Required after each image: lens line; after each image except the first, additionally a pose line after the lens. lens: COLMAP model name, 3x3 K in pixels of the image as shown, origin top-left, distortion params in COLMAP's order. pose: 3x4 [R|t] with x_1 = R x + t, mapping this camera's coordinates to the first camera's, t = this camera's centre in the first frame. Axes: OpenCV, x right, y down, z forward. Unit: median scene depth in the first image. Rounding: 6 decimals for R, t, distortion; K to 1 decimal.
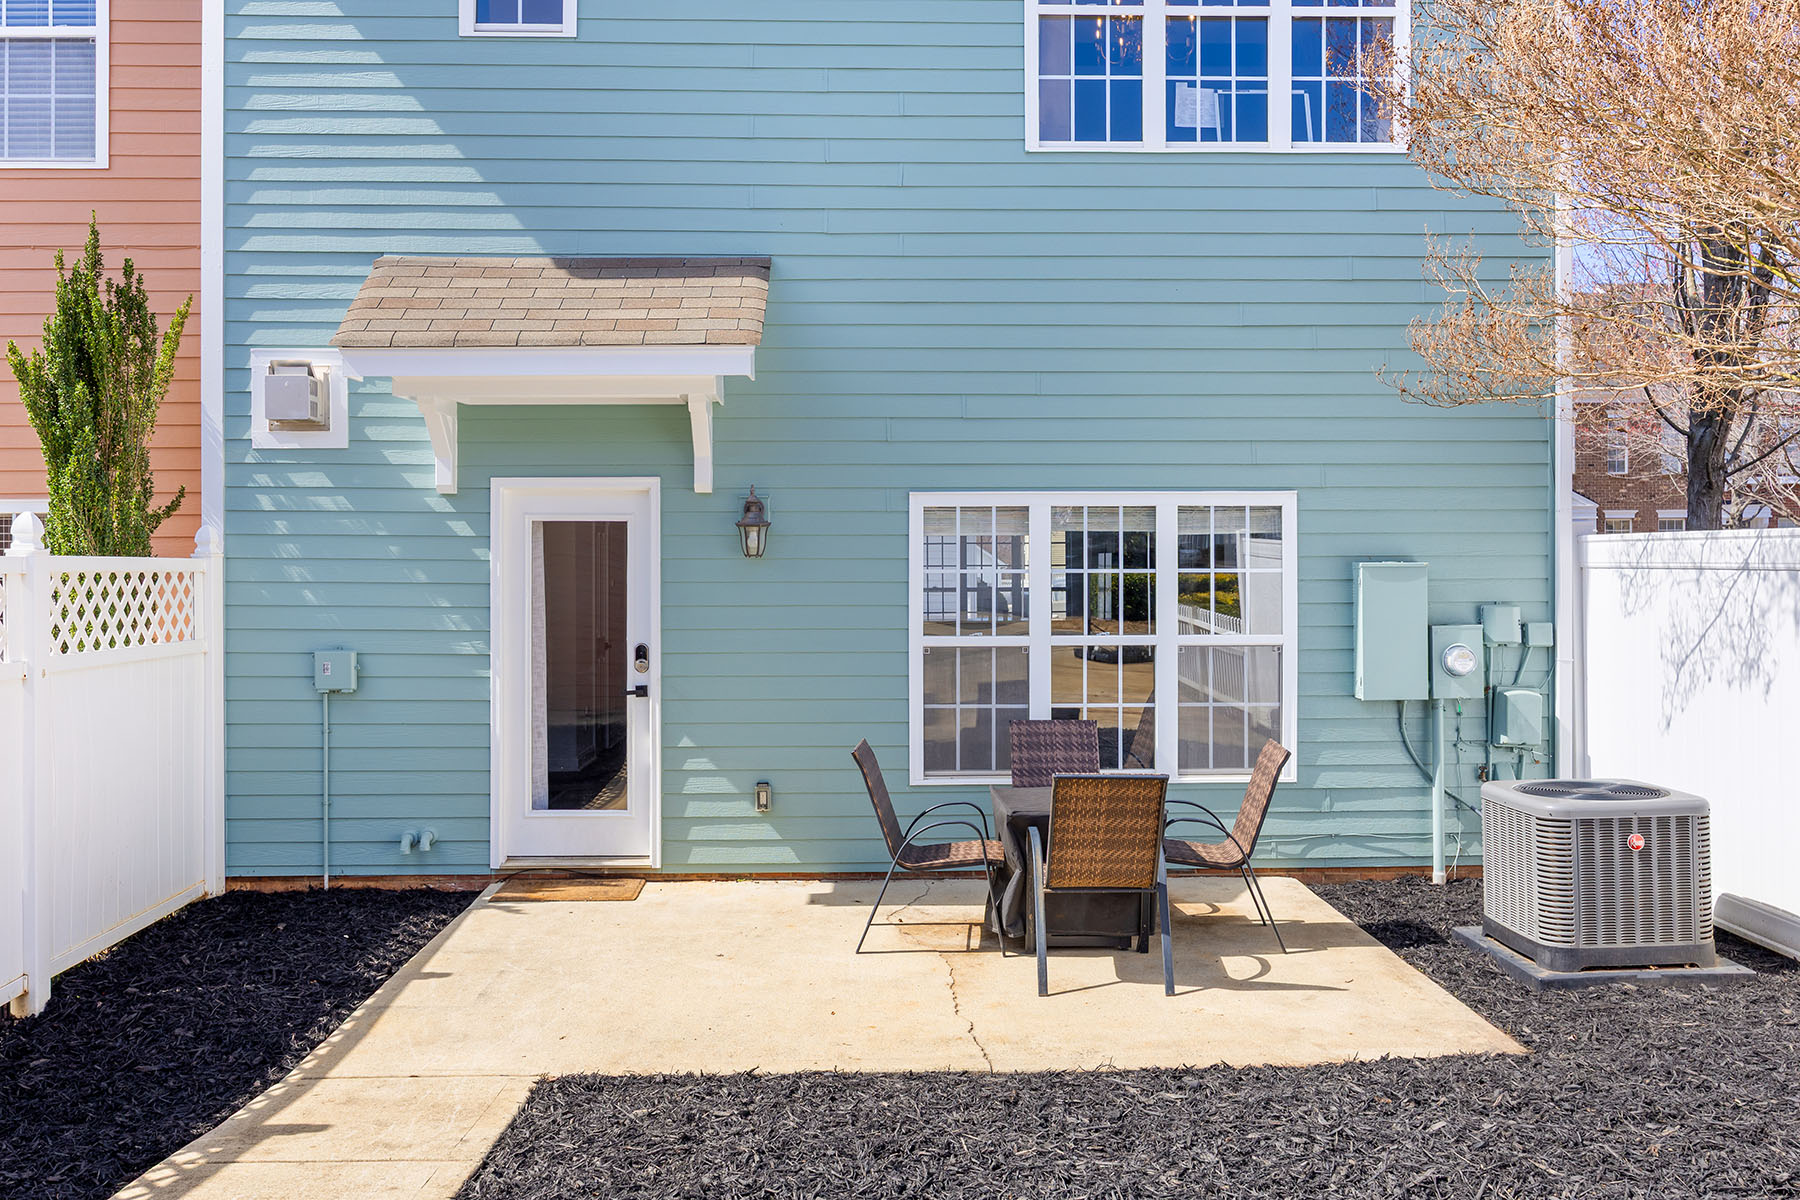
lens RADIAL K [[1546.8, 0, 902.1], [0, 1546.8, 562.3], [0, 0, 1]] dist [-0.005573, 0.001984]
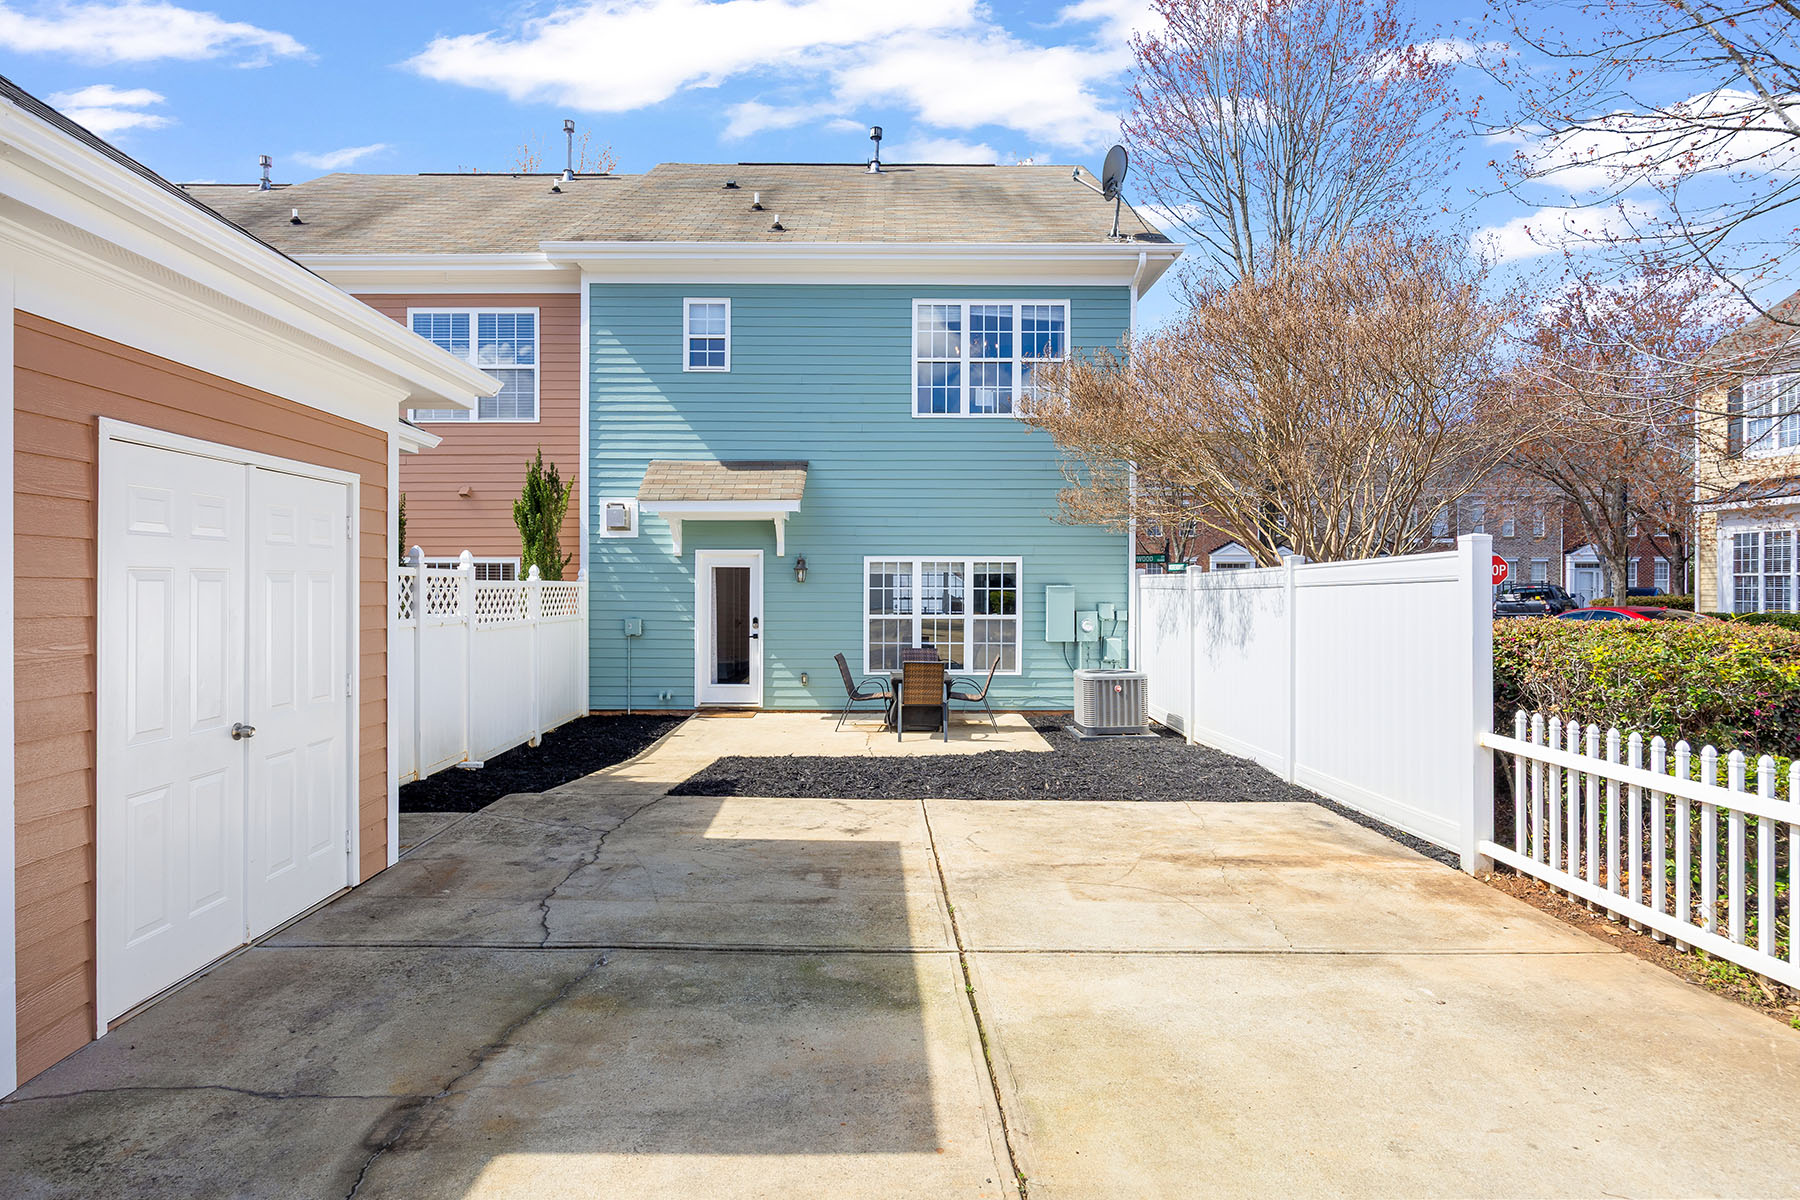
lens RADIAL K [[940.6, 0, 892.2], [0, 940.6, 595.1], [0, 0, 1]] dist [-0.001595, -0.000782]
pose [[0.999704, 0.005491, -0.023711, 0.086434], [-0.005221, 0.999921, 0.011425, -0.000709], [0.023771, -0.011298, 0.999654, -0.502946]]
